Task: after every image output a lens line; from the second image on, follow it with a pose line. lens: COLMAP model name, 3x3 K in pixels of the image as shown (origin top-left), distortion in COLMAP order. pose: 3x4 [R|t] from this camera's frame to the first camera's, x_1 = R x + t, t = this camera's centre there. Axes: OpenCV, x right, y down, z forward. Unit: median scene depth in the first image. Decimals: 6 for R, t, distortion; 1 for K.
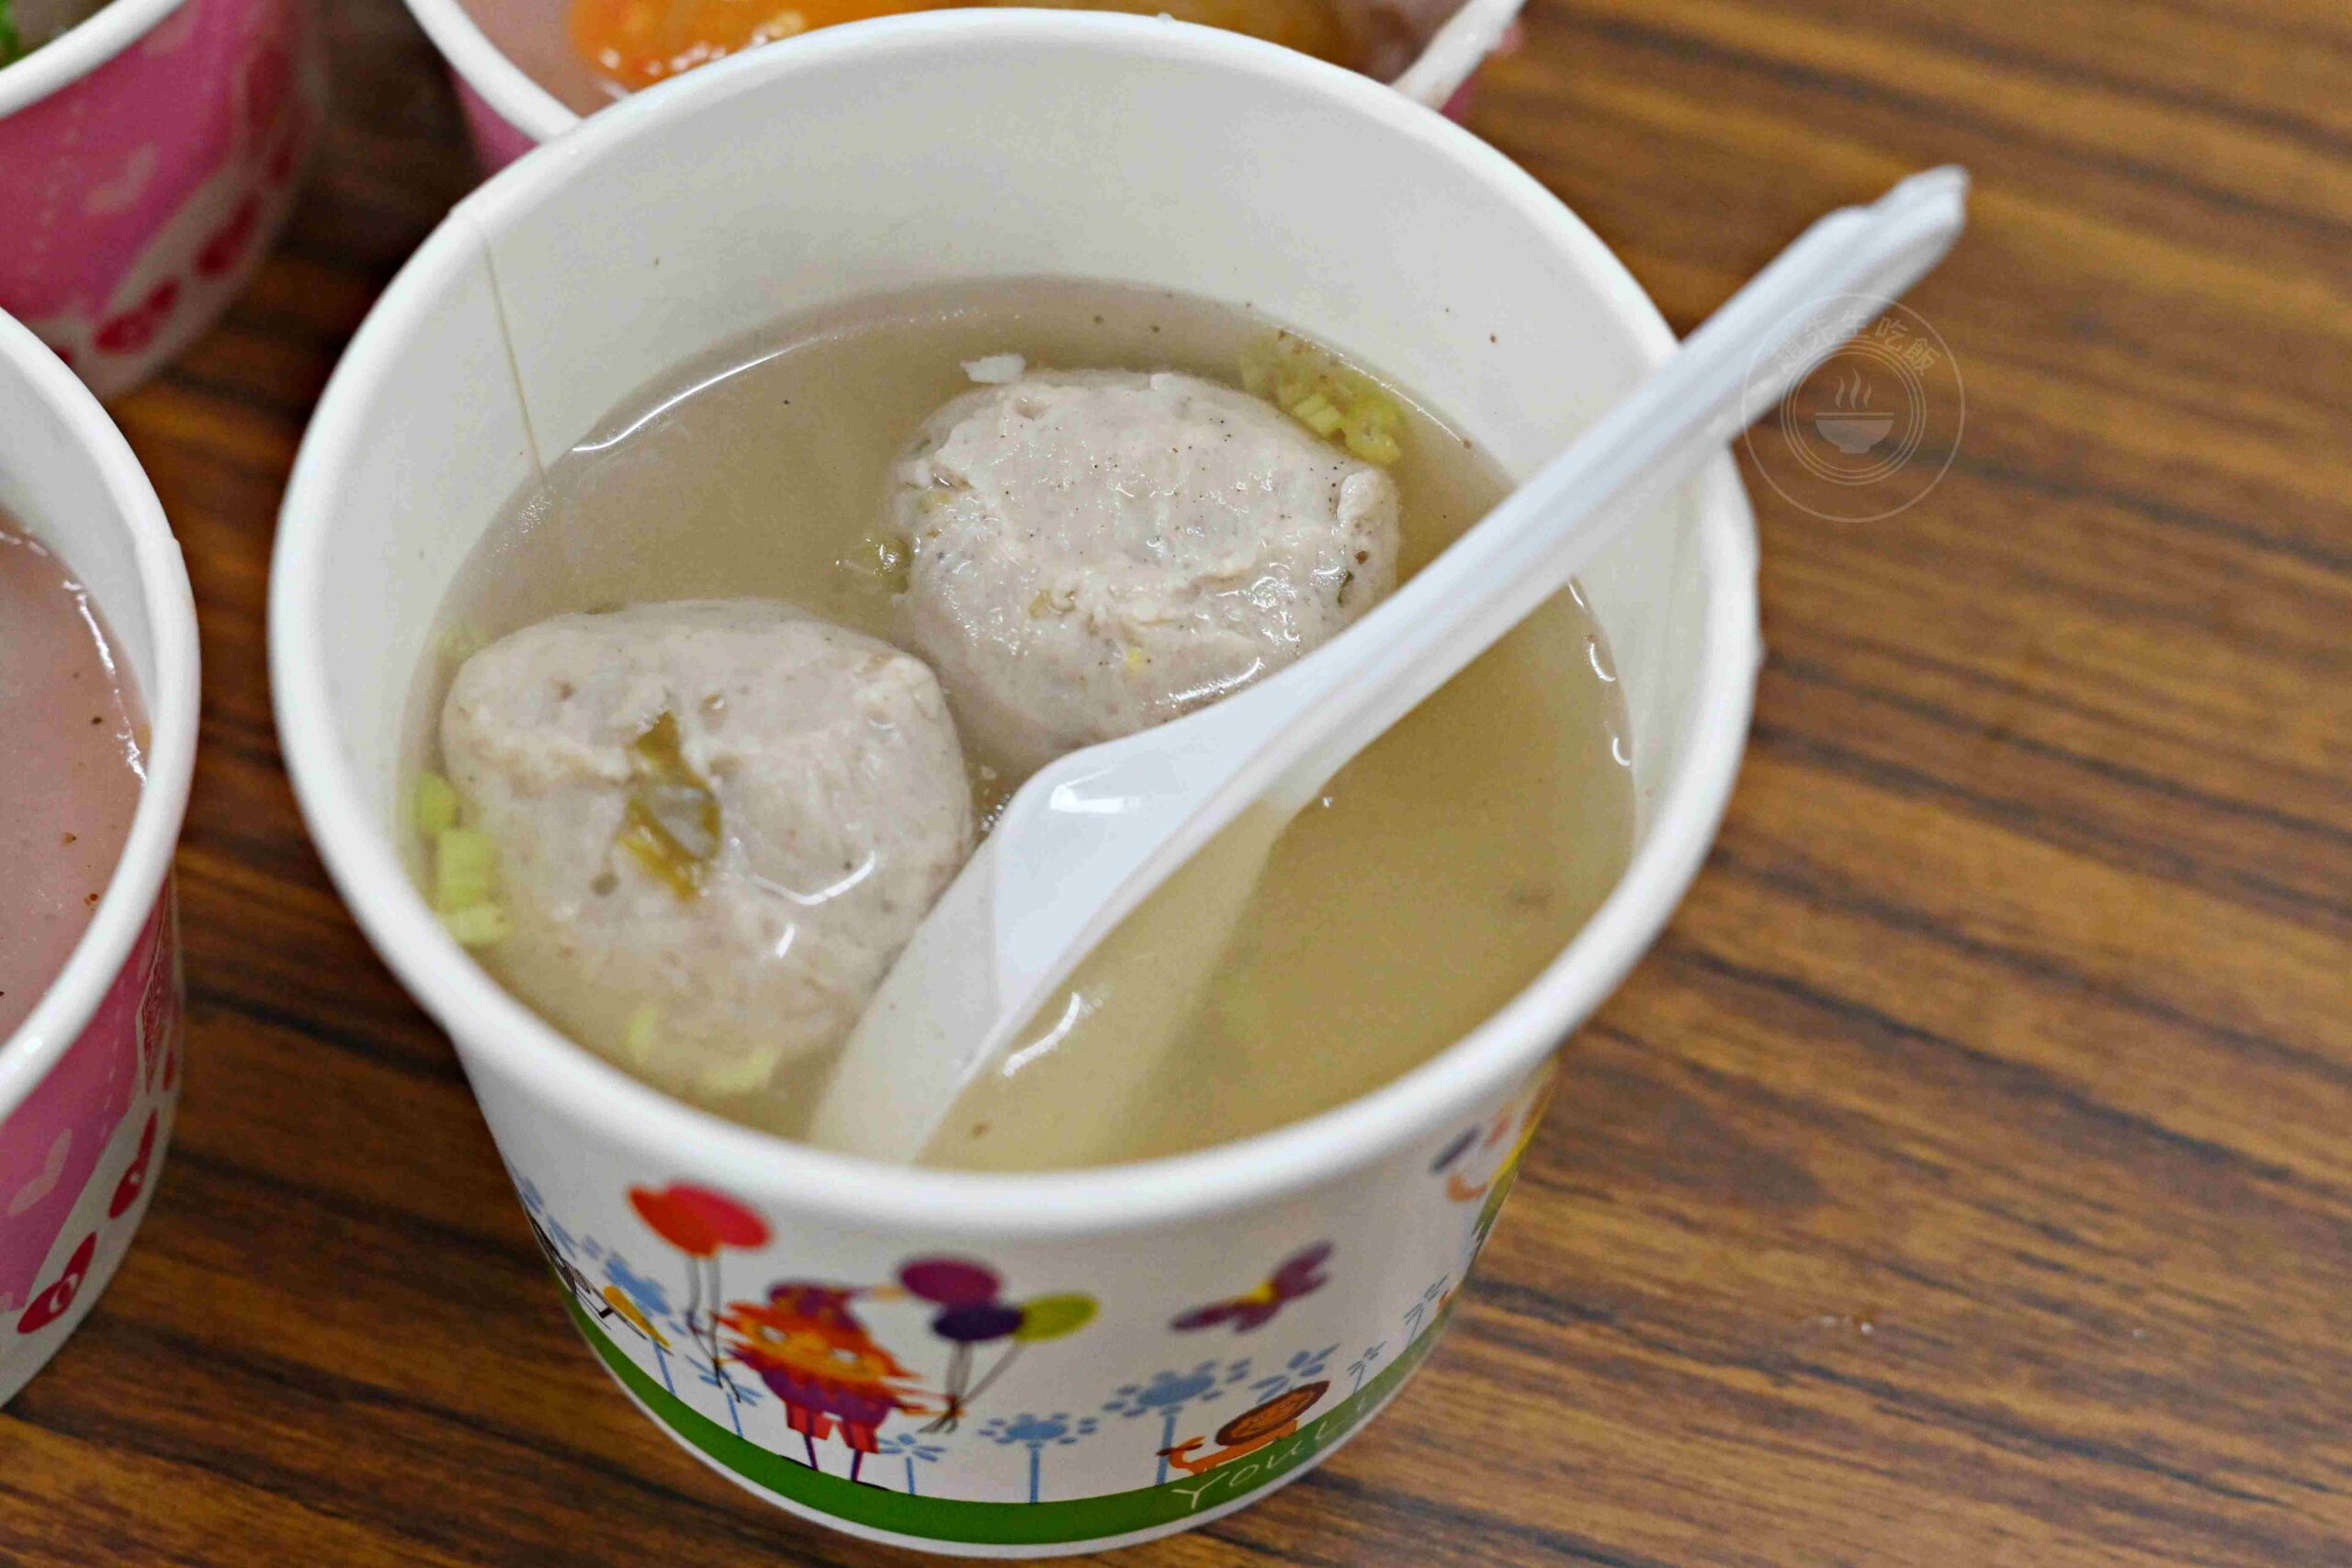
lens RADIAL K [[4974.3, 0, 1176.0], [0, 4974.3, 784.0], [0, 0, 1]] dist [0.007196, 0.053279]
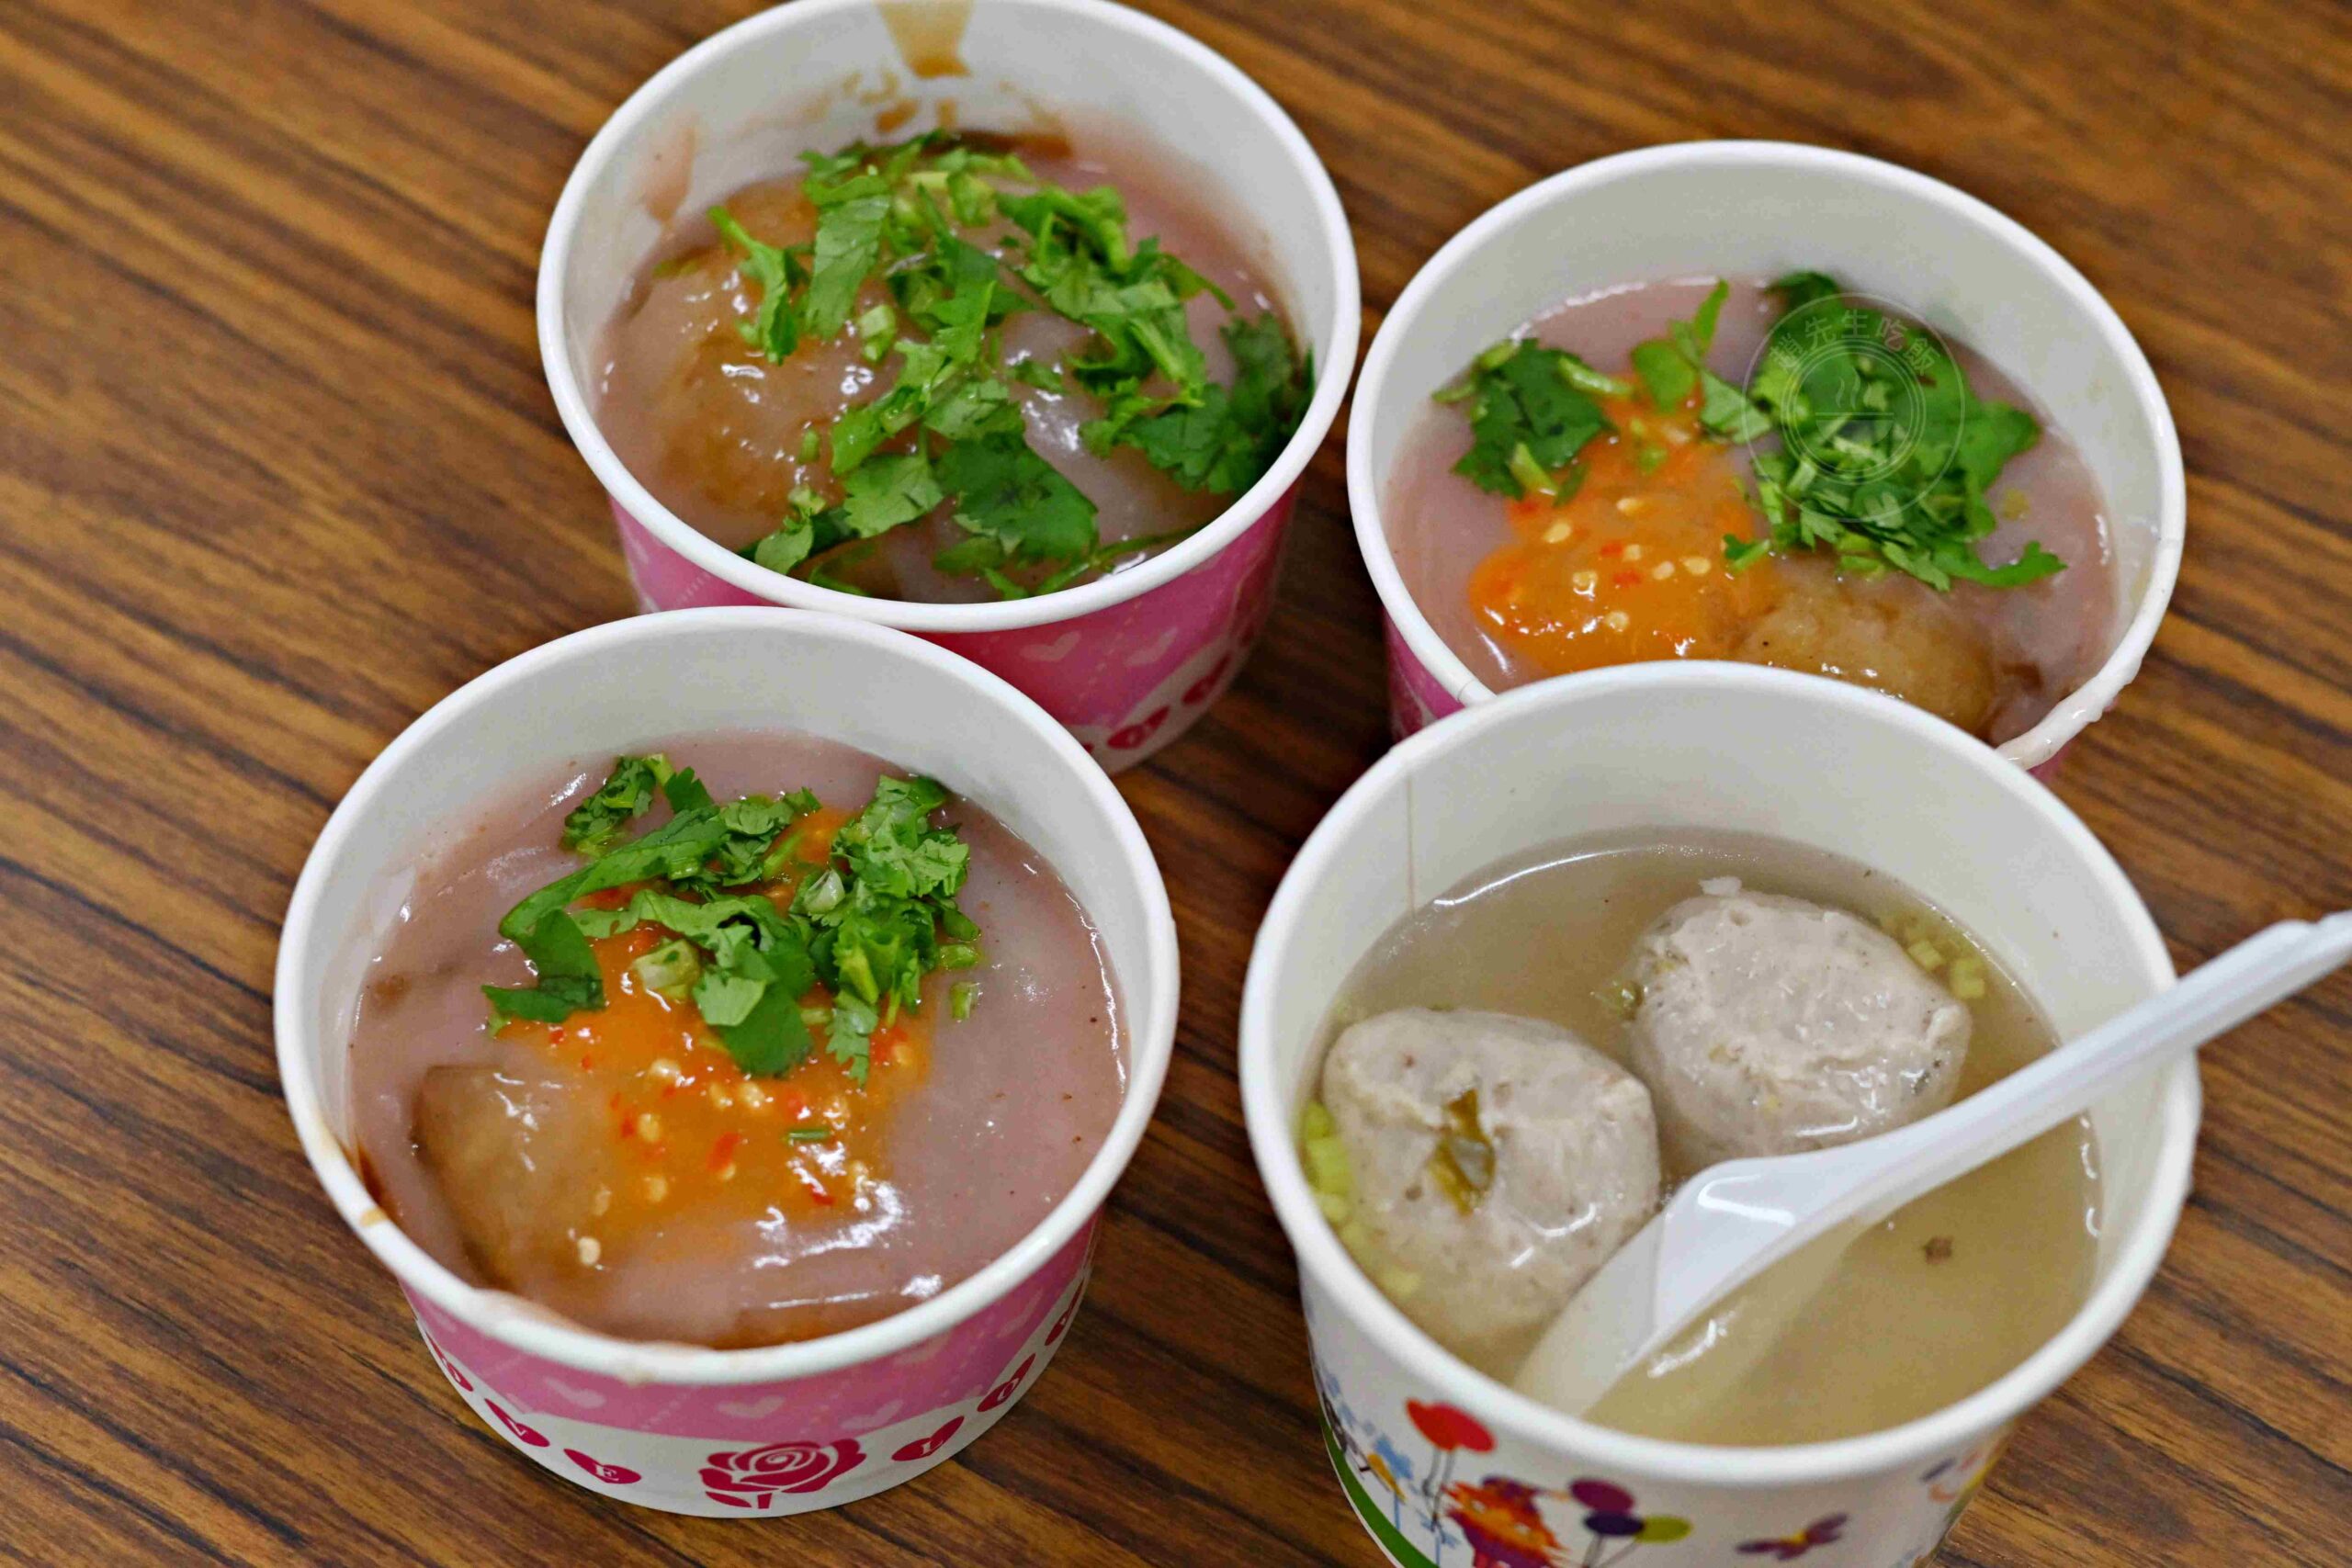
lens RADIAL K [[4974.3, 0, 1176.0], [0, 4974.3, 784.0], [0, 0, 1]] dist [0.007196, 0.053279]
pose [[0.978917, 0.163480, -0.122459, -0.018688], [-0.166406, 0.985958, -0.013991, -0.066729], [0.118453, 0.034074, 0.992375, -0.502512]]
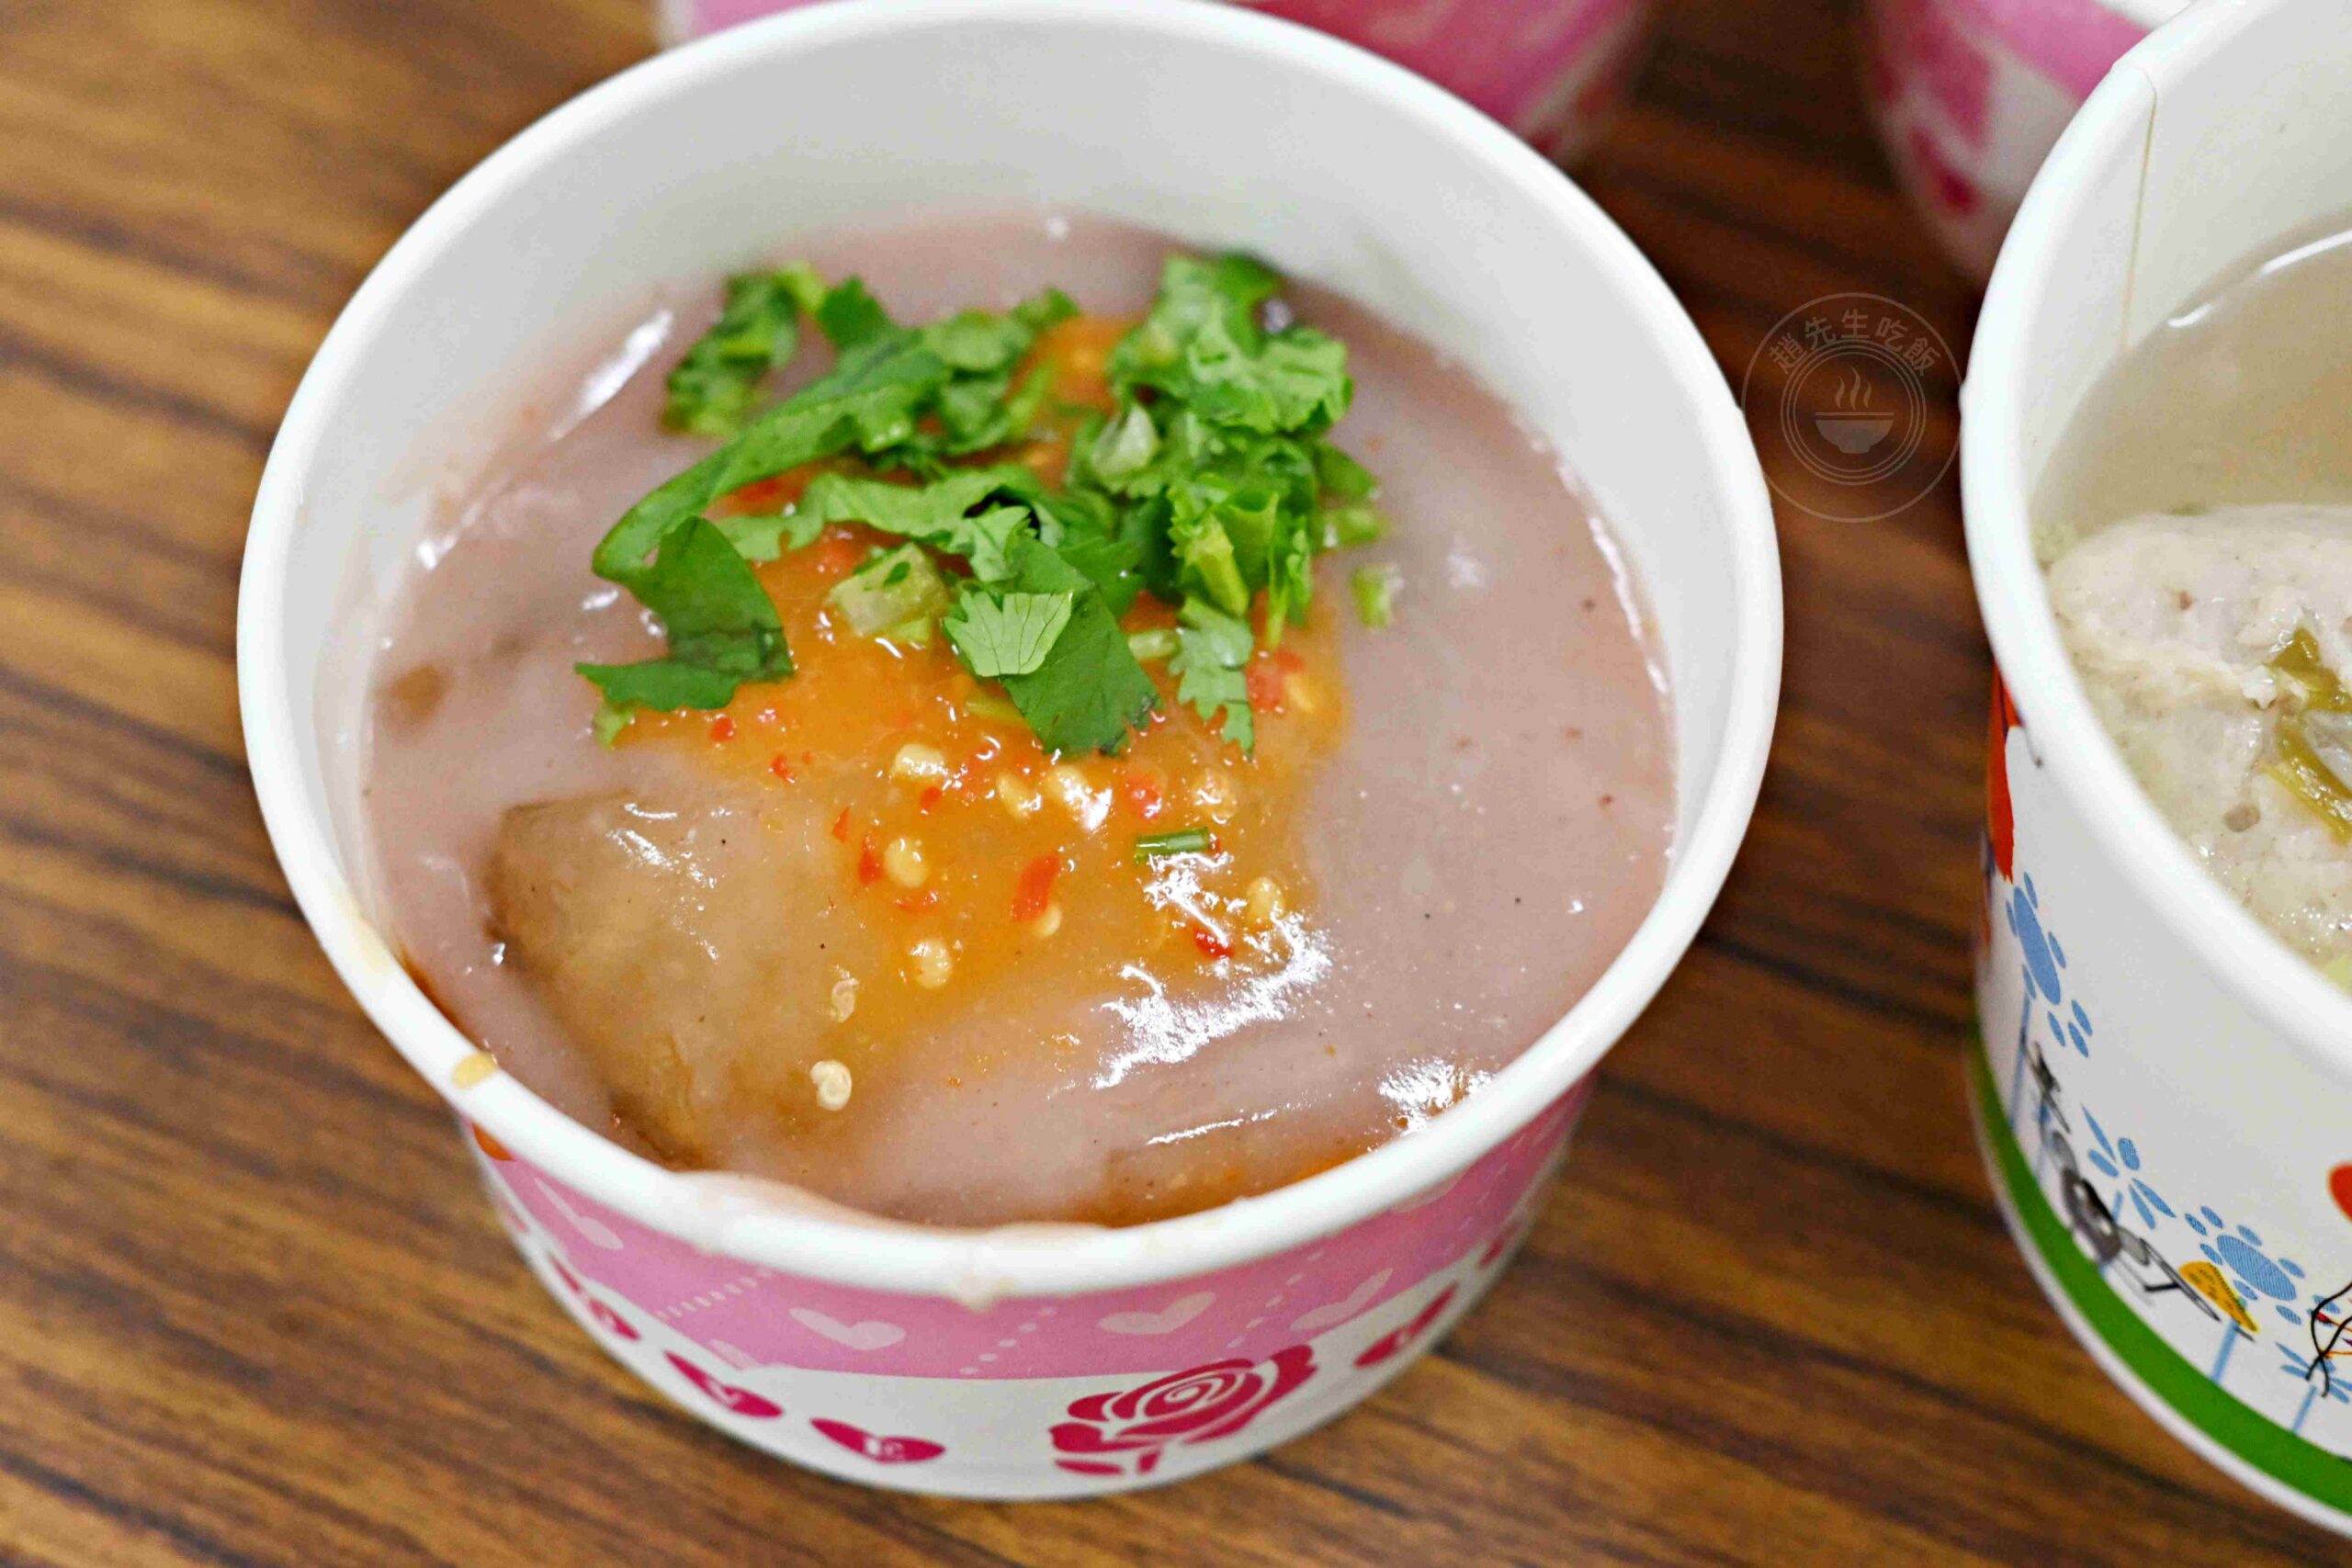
lens RADIAL K [[4974.3, 0, 1176.0], [0, 4974.3, 784.0], [0, 0, 1]] dist [0.007196, 0.053279]
pose [[0.996718, 0.051403, -0.062530, -0.234086], [-0.049911, 0.998436, 0.025196, 0.000852], [0.063727, -0.021993, 0.997725, 0.085024]]
